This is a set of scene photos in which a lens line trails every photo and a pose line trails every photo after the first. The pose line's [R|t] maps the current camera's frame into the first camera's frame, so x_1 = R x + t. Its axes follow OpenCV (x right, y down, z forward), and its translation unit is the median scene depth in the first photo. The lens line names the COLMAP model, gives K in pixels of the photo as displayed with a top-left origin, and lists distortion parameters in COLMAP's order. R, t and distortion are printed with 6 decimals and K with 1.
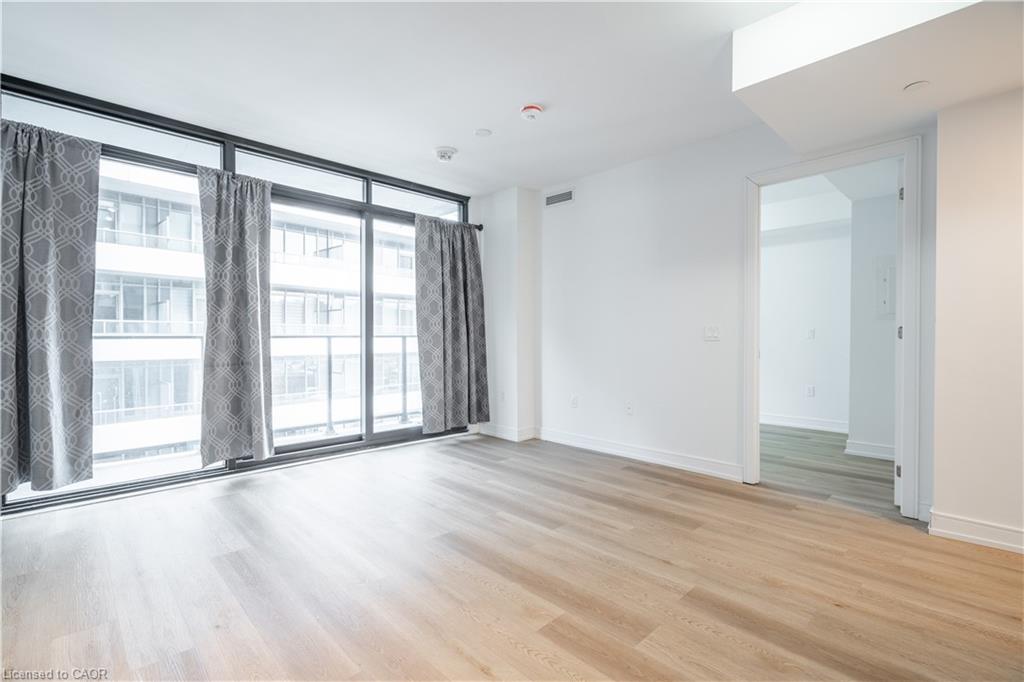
lens RADIAL K [[467.6, 0, 512.0], [0, 467.6, 341.0], [0, 0, 1]] dist [-0.000687, 0.000653]
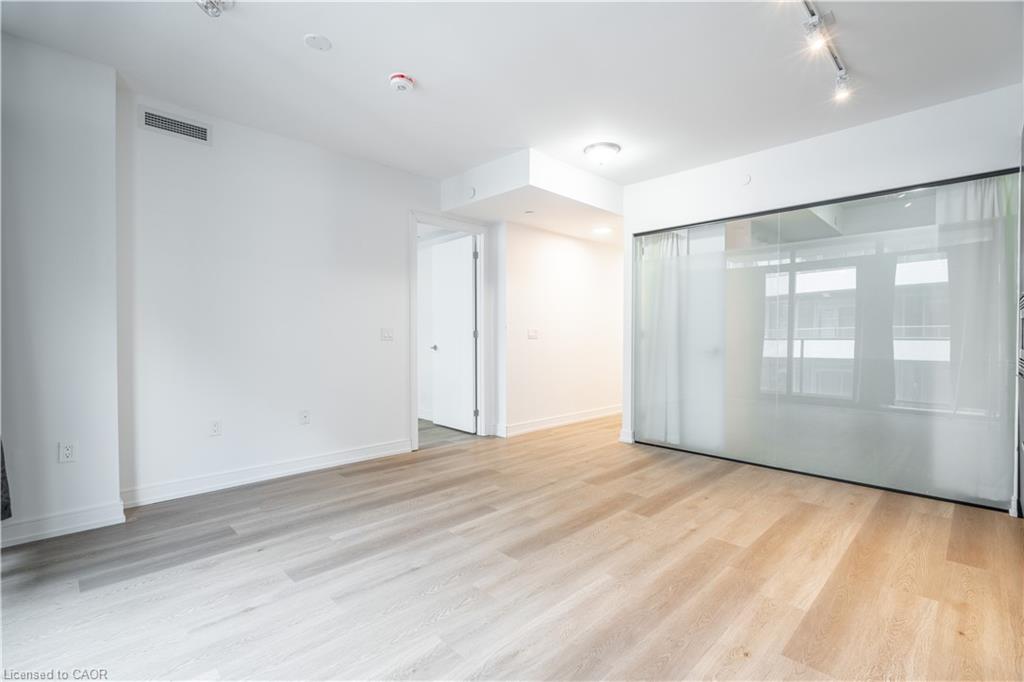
lens RADIAL K [[467.6, 0, 512.0], [0, 467.6, 341.0], [0, 0, 1]] dist [-0.000687, 0.000653]
pose [[-0.013762, -0.011297, 0.999841, -0.804818], [0.008740, 0.999897, 0.011418, -0.009470], [-0.999867, 0.008896, -0.013662, 0.768071]]
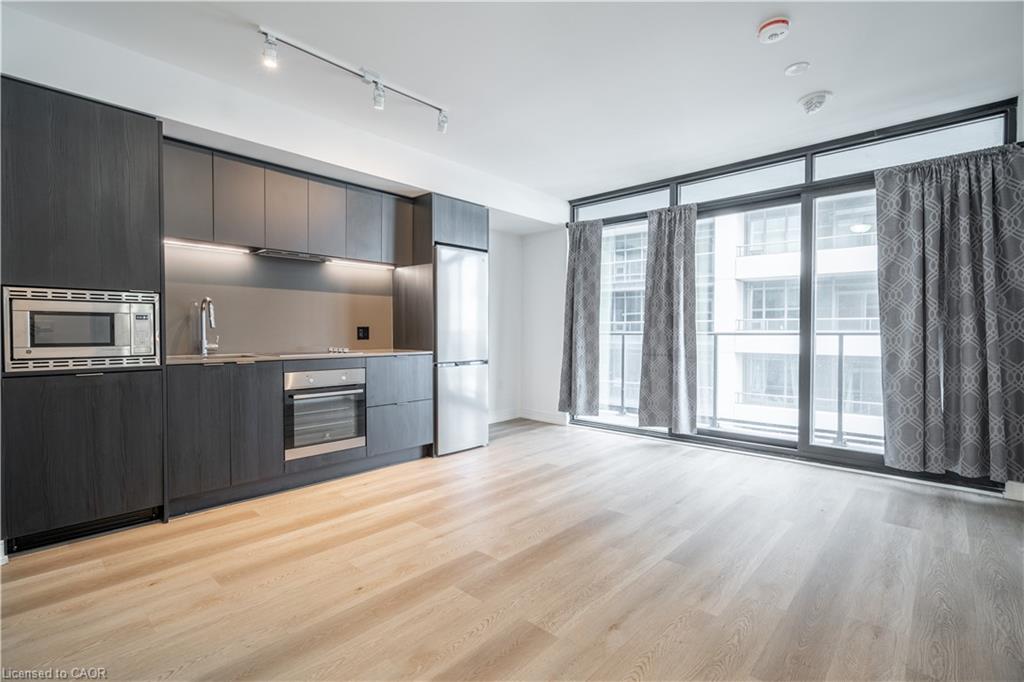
lens RADIAL K [[470.9, 0, 512.0], [0, 470.9, 341.0], [0, 0, 1]] dist [-0.000306, 0.000626]
pose [[0.058693, 0.017691, -0.998119, 0.729355], [-0.011014, 0.999794, 0.017073, -0.007157], [0.998215, 0.009991, 0.058876, 0.522089]]
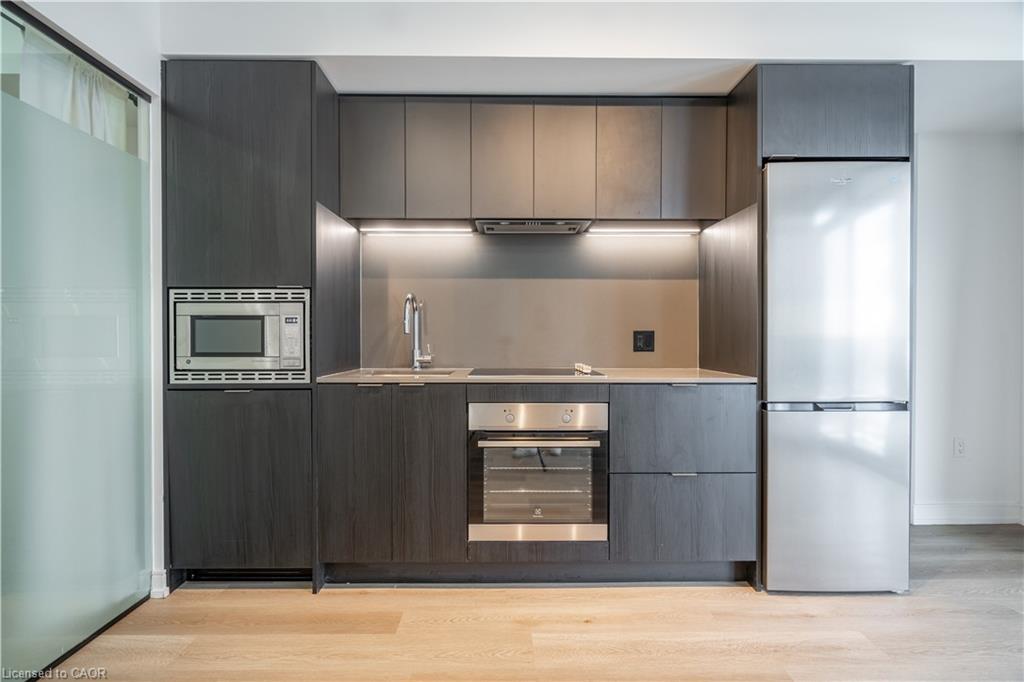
lens RADIAL K [[467.6, 0, 512.0], [0, 467.6, 341.0], [0, 0, 1]] dist [-0.000687, 0.000653]
pose [[-0.686388, 0.000610, -0.727235, 0.157144], [-0.008955, 0.999917, 0.009291, -0.007932], [0.727180, 0.012890, -0.686326, 0.574482]]
